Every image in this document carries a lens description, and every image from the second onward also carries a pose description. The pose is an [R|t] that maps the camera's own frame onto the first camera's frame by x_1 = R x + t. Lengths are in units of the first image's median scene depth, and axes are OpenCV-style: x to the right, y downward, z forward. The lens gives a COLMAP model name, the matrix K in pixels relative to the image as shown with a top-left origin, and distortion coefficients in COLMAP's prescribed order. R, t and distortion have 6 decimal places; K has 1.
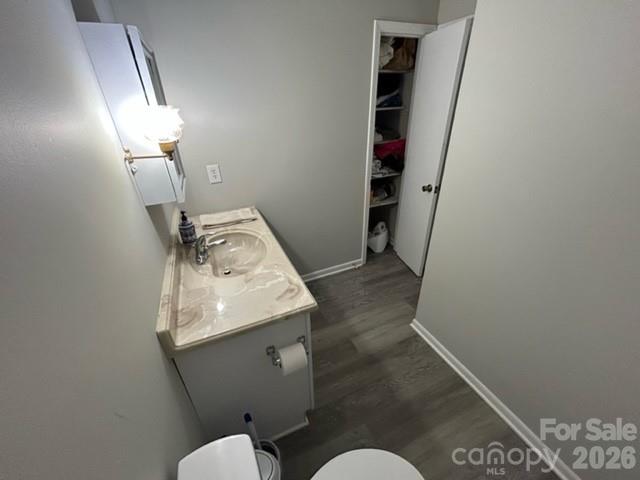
lens RADIAL K [[257.4, 0, 321.6], [0, 257.4, 241.1], [0, 0, 1]] dist [-0.002884, 0.000056]
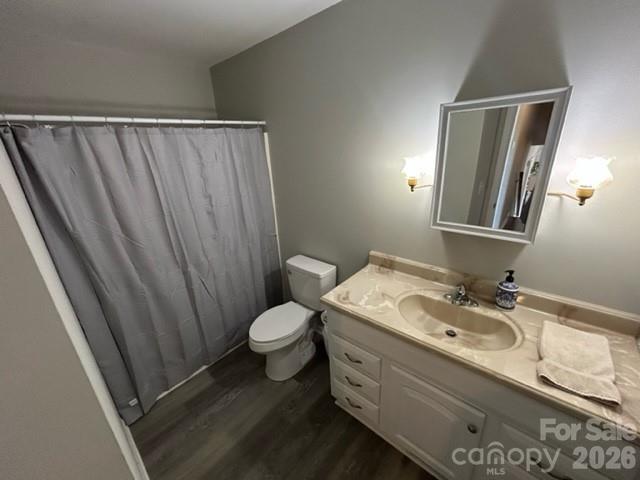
lens RADIAL K [[257.4, 0, 321.0], [0, 257.4, 244.5], [0, 0, 1]] dist [-0.002884, 0.000056]
pose [[-0.910559, 0.207457, -0.357553, 0.363107], [-0.127096, 0.682557, 0.719697, -0.832845], [0.393357, 0.700770, -0.595141, 1.427990]]
